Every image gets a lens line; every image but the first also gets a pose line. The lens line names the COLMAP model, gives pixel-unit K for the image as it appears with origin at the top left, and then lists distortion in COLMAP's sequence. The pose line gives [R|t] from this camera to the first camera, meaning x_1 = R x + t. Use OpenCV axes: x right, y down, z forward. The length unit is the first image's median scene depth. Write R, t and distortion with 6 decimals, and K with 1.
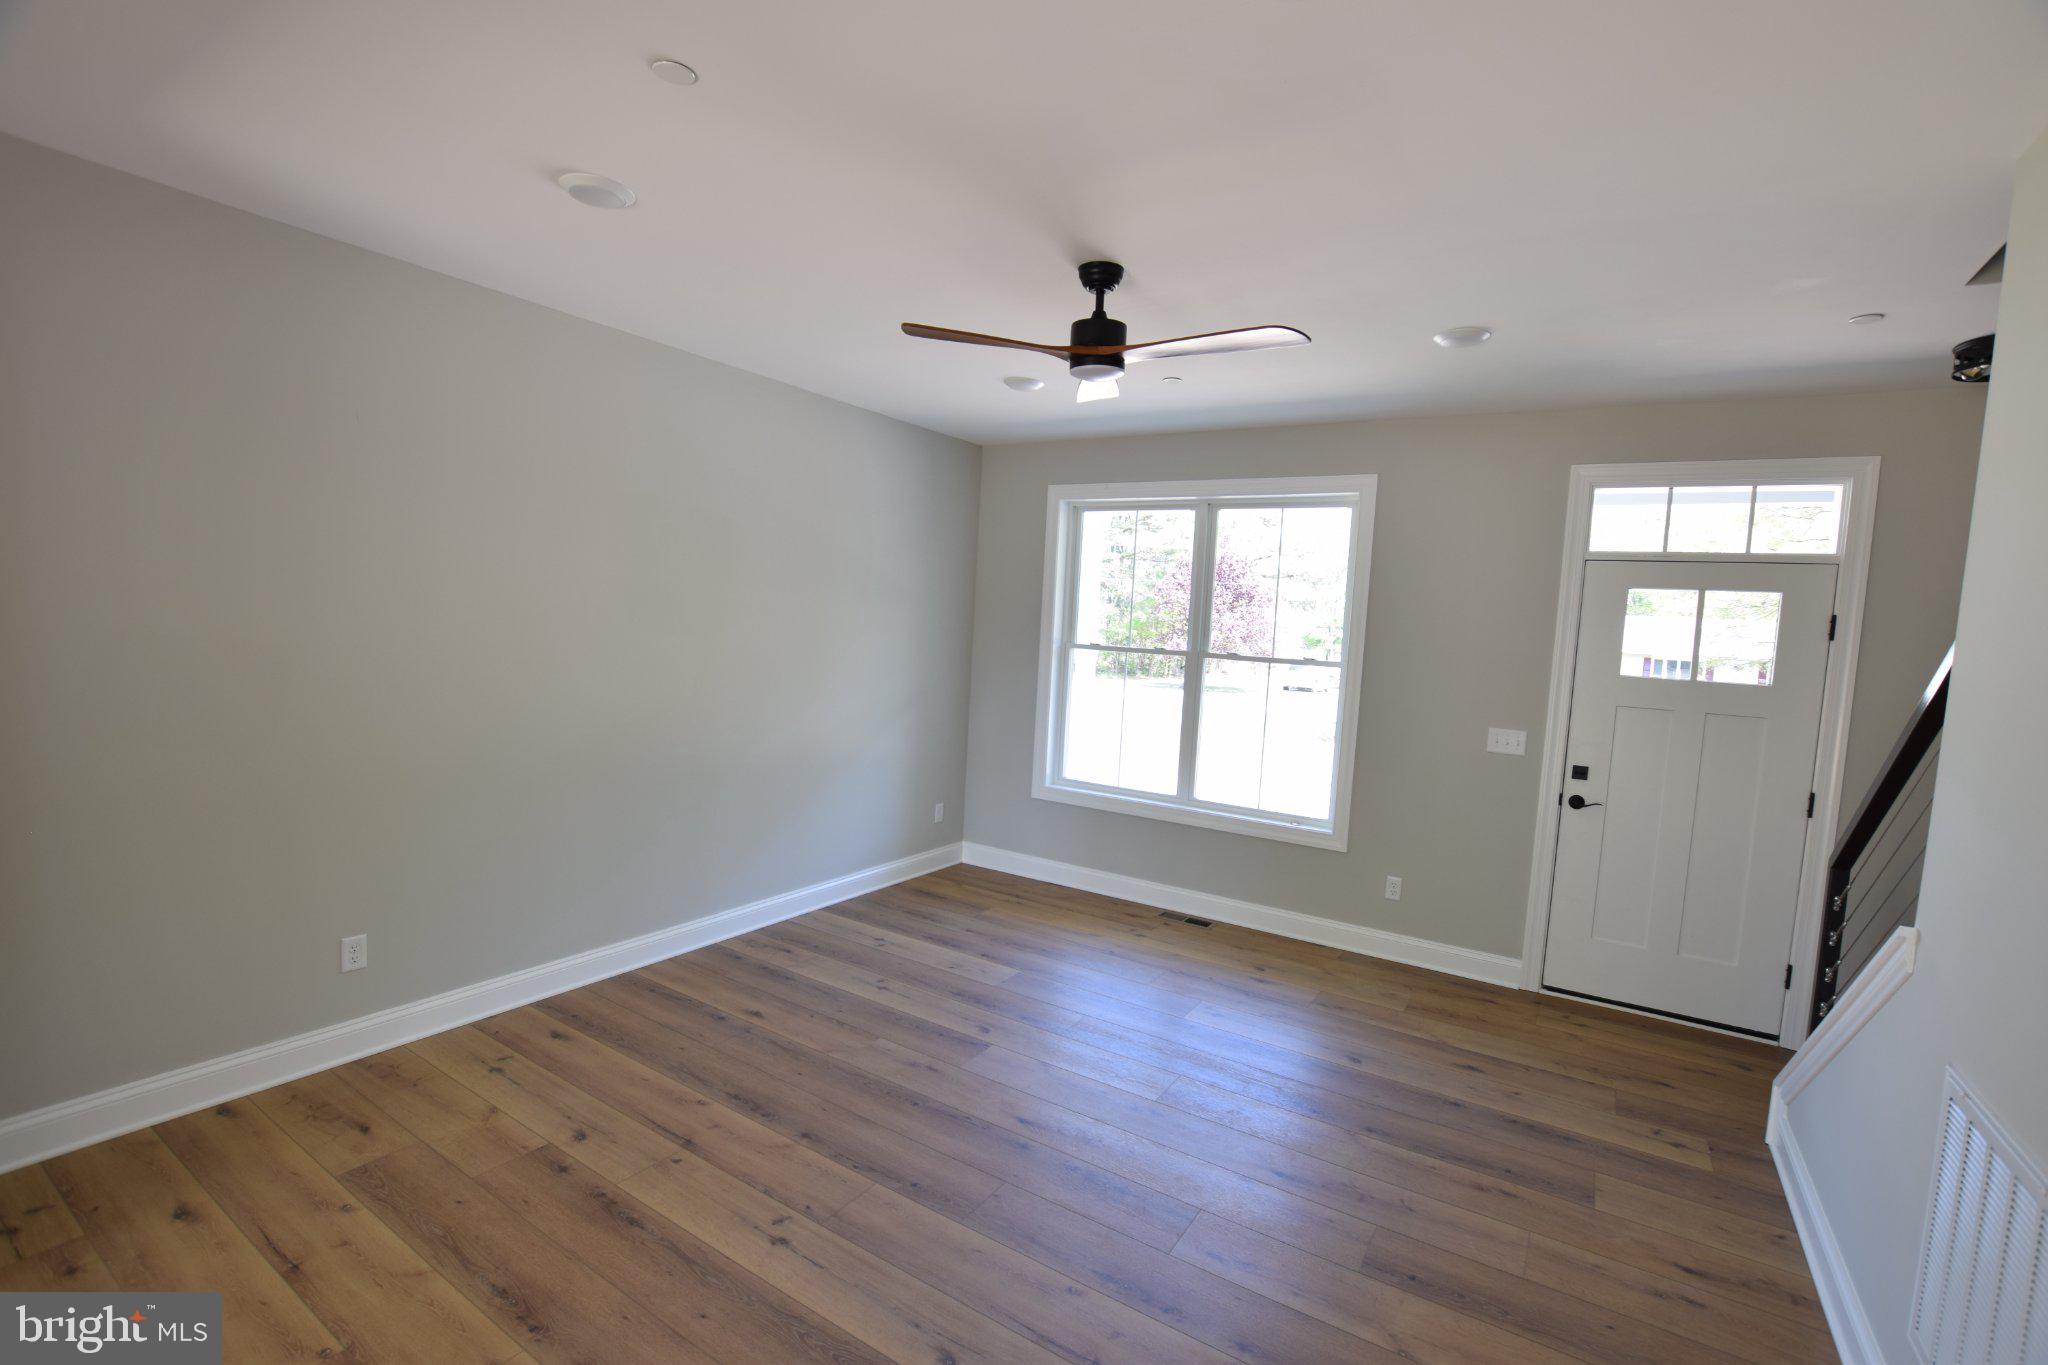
lens RADIAL K [[906.3, 0, 1039.5], [0, 906.3, 678.6], [0, 0, 1]] dist [-0.033282, 0.005602]
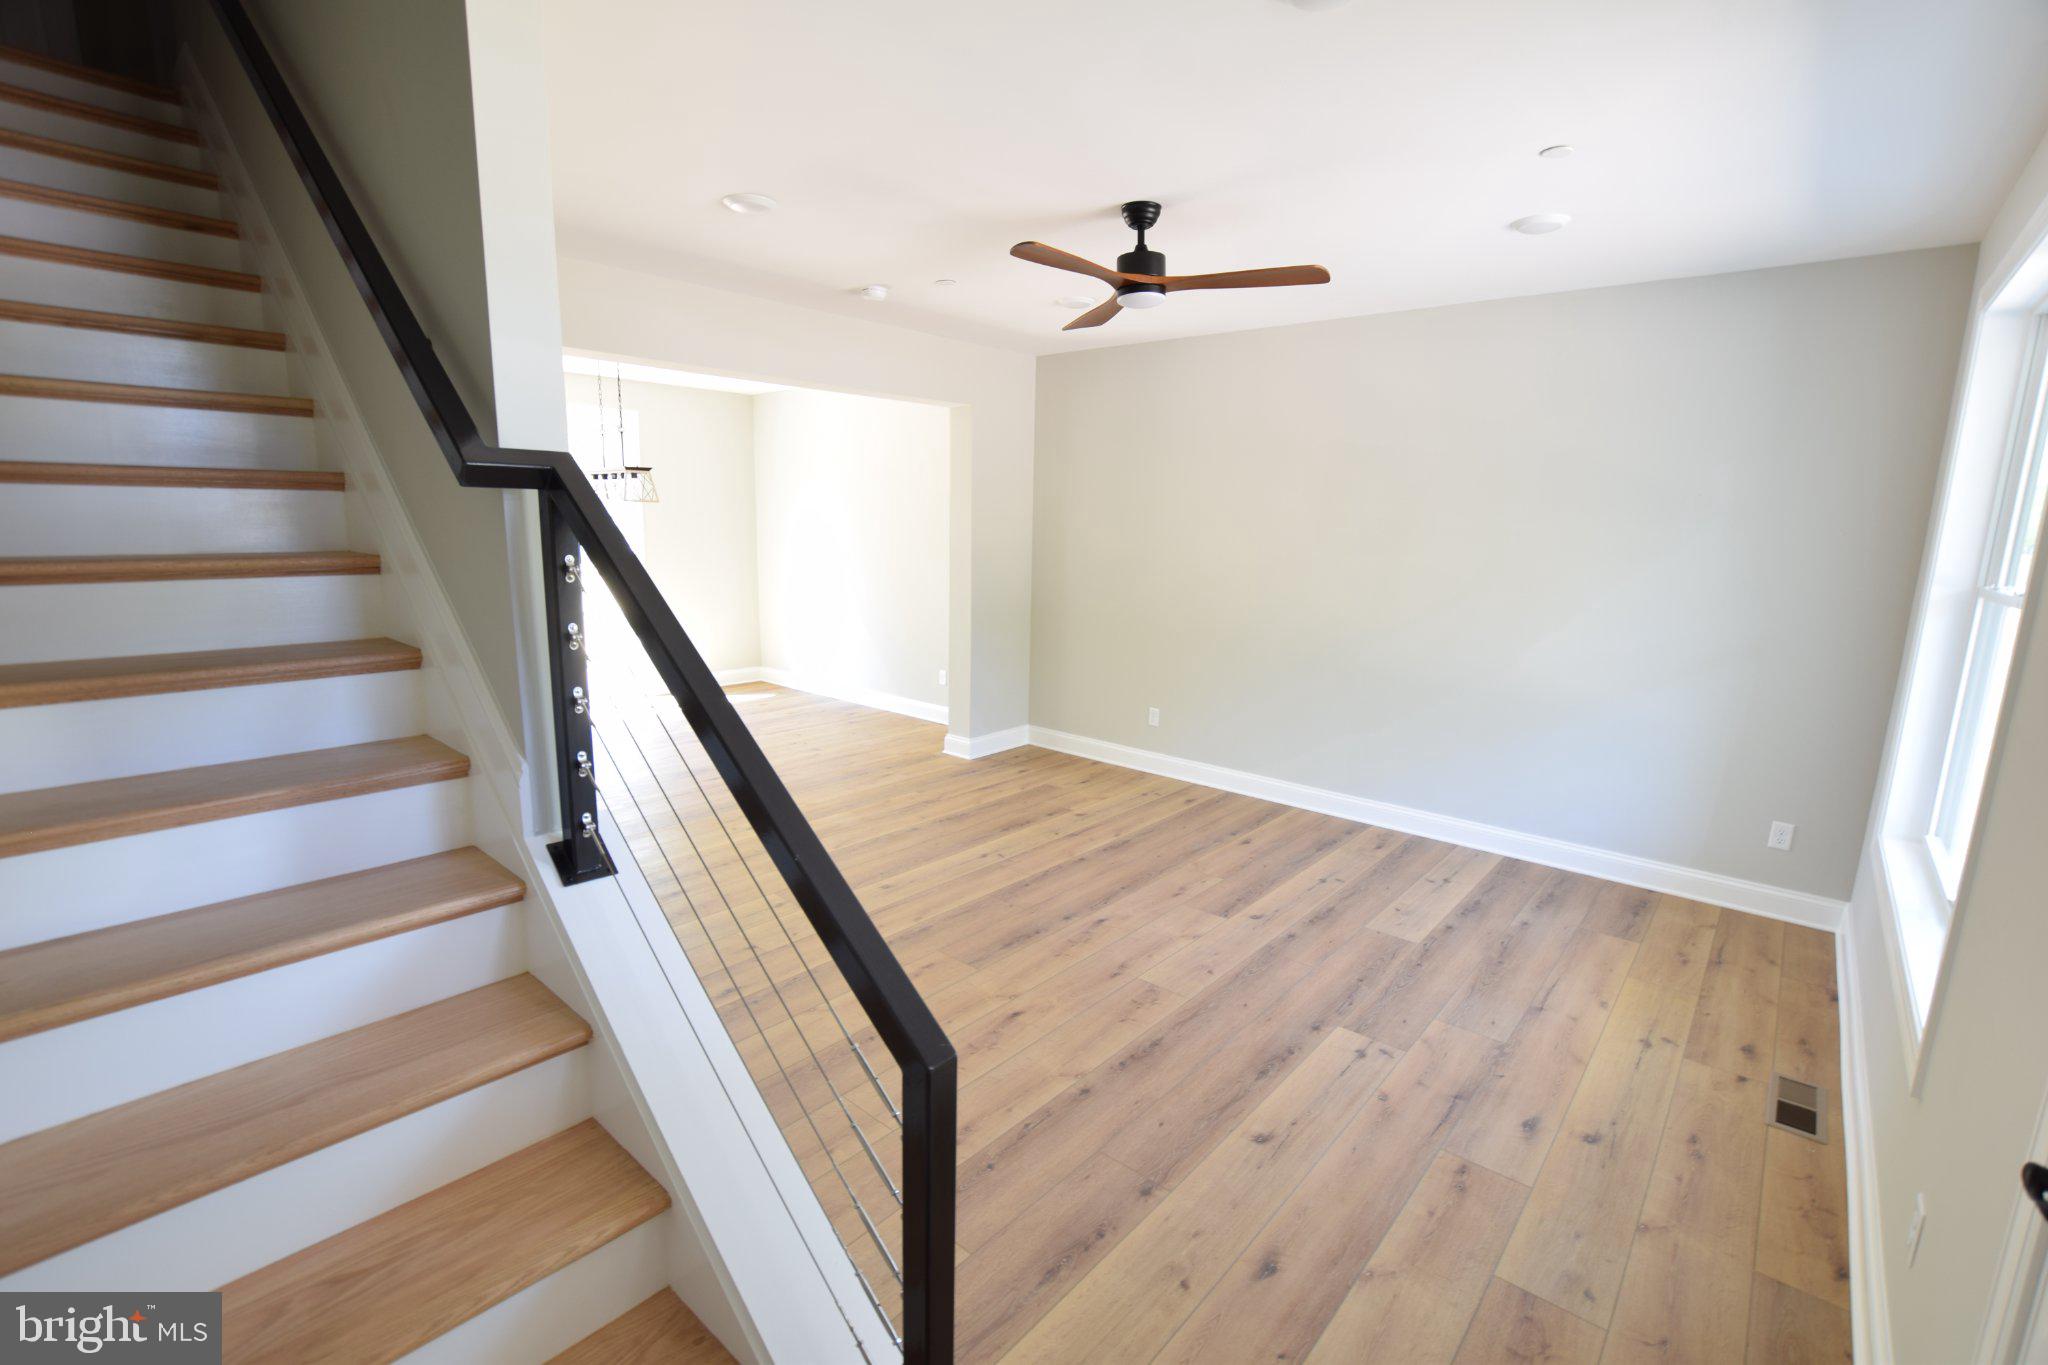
lens RADIAL K [[906.3, 0, 1028.4], [0, 906.3, 691.6], [0, 0, 1]] dist [-0.033282, 0.005602]
pose [[-0.159551, 0.129231, -0.978694, 0.934486], [-0.093486, 0.984961, 0.145299, -0.003305], [0.982753, 0.114676, -0.145070, 0.807656]]
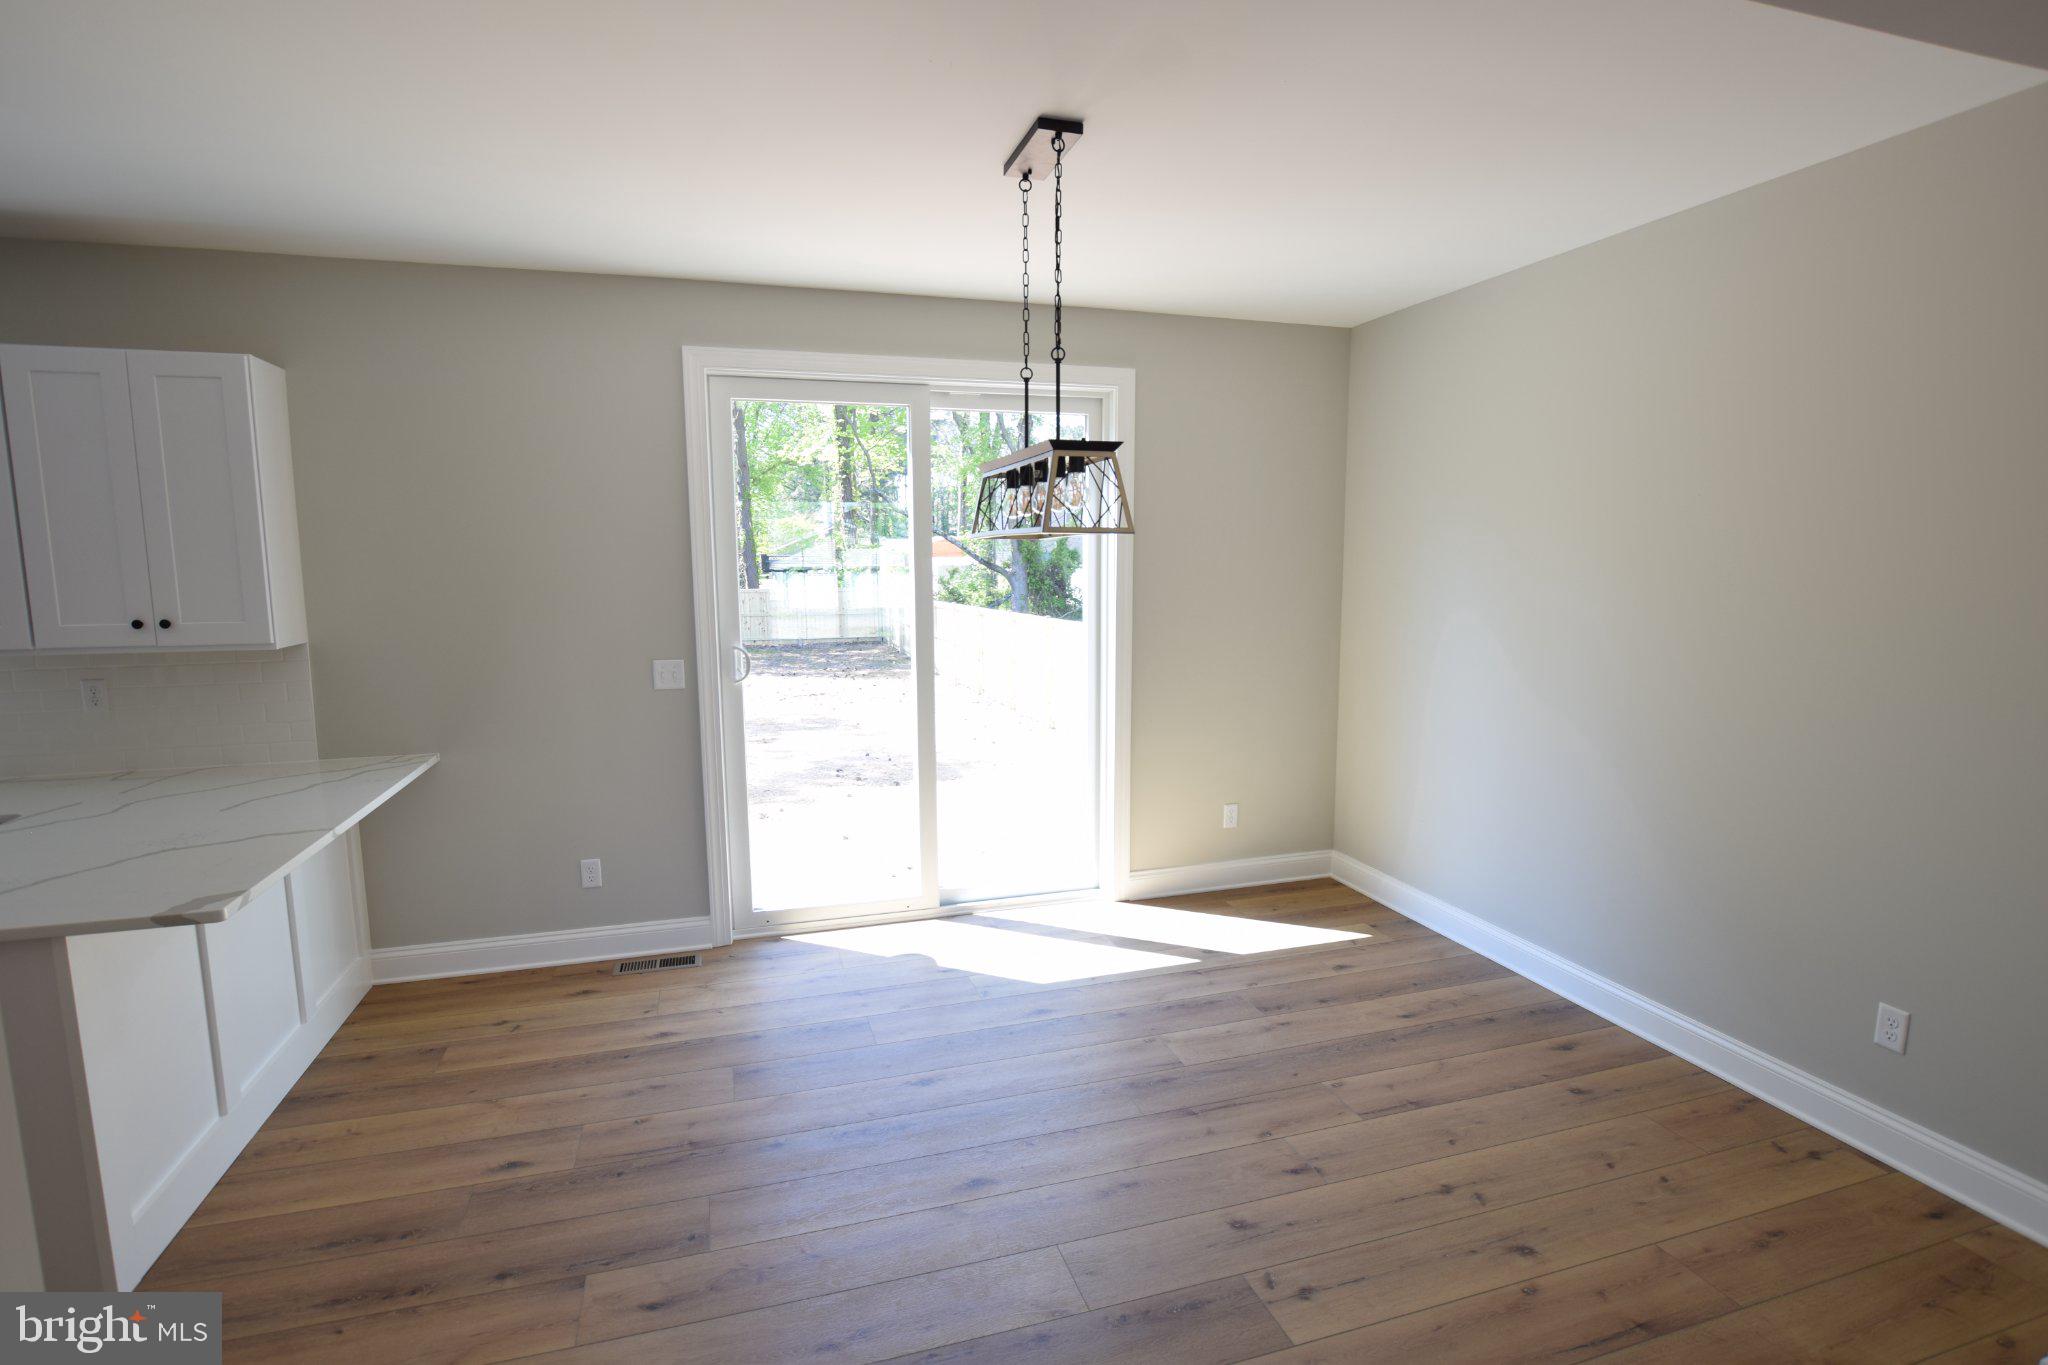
lens RADIAL K [[1009.3, 0, 1035.0], [0, 1009.3, 694.2], [0, 0, 1]] dist [-0.024958, 0.002750]
pose [[-0.645907, 0.051022, -0.761709, 0.024161], [-0.082049, 0.987345, 0.135711, -0.020501], [0.758994, 0.150154, -0.633547, 0.302495]]
